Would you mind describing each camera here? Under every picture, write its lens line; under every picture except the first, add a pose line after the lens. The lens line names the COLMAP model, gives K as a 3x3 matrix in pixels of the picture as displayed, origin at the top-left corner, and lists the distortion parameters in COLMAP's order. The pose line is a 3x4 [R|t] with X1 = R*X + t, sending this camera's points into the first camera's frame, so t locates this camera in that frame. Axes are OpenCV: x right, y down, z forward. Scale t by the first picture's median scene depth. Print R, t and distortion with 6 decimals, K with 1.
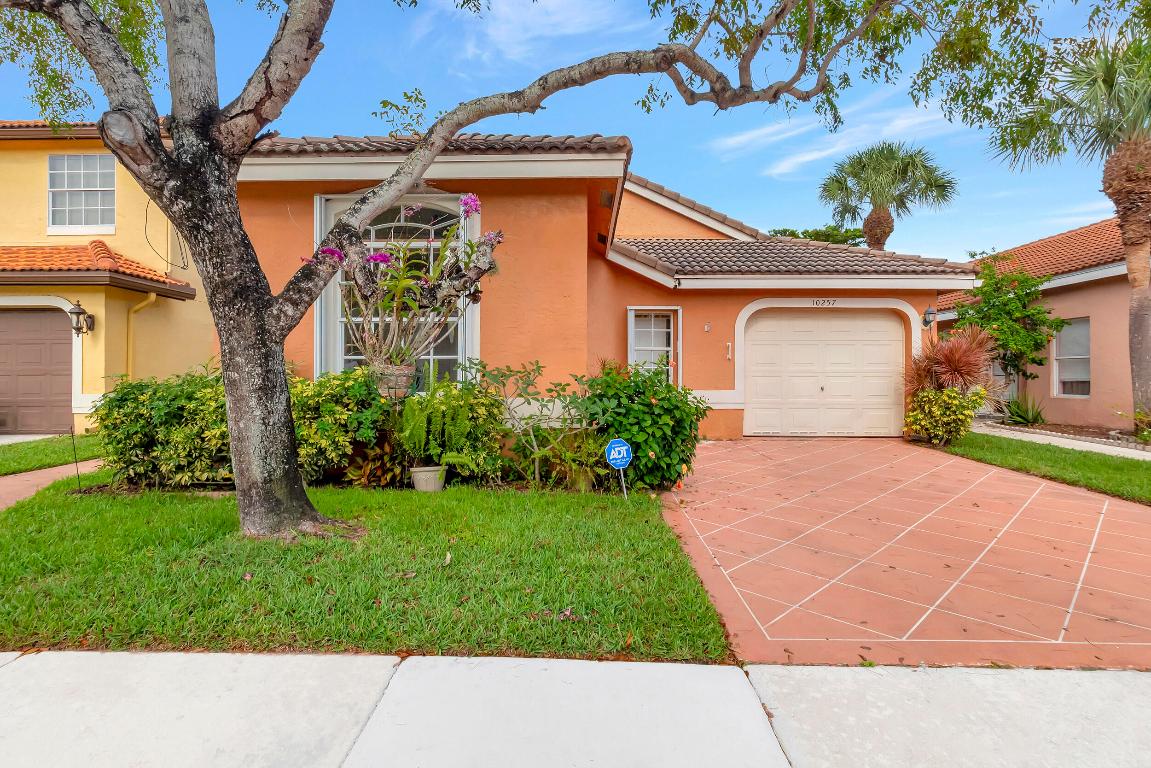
lens RADIAL K [[583.2, 0, 572.2], [0, 583.2, 381.8], [0, 0, 1]] dist [-0.004382, 0.000068]
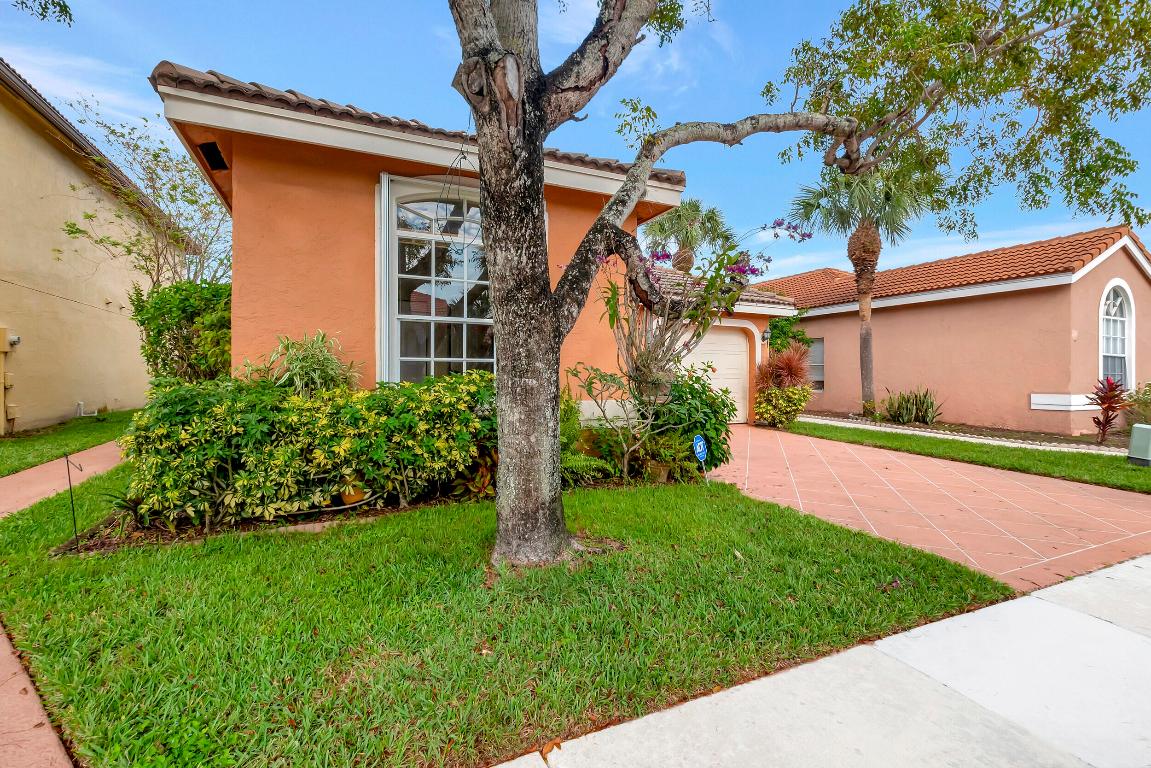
lens RADIAL K [[518.9, 0, 576.8], [0, 518.9, 379.7], [0, 0, 1]] dist [-0.004744, 0.000445]
pose [[0.894638, -0.000182, 0.446793, -0.586883], [0.000152, 1.000000, 0.000103, -0.010622], [-0.446793, -0.000024, 0.894638, 0.185624]]
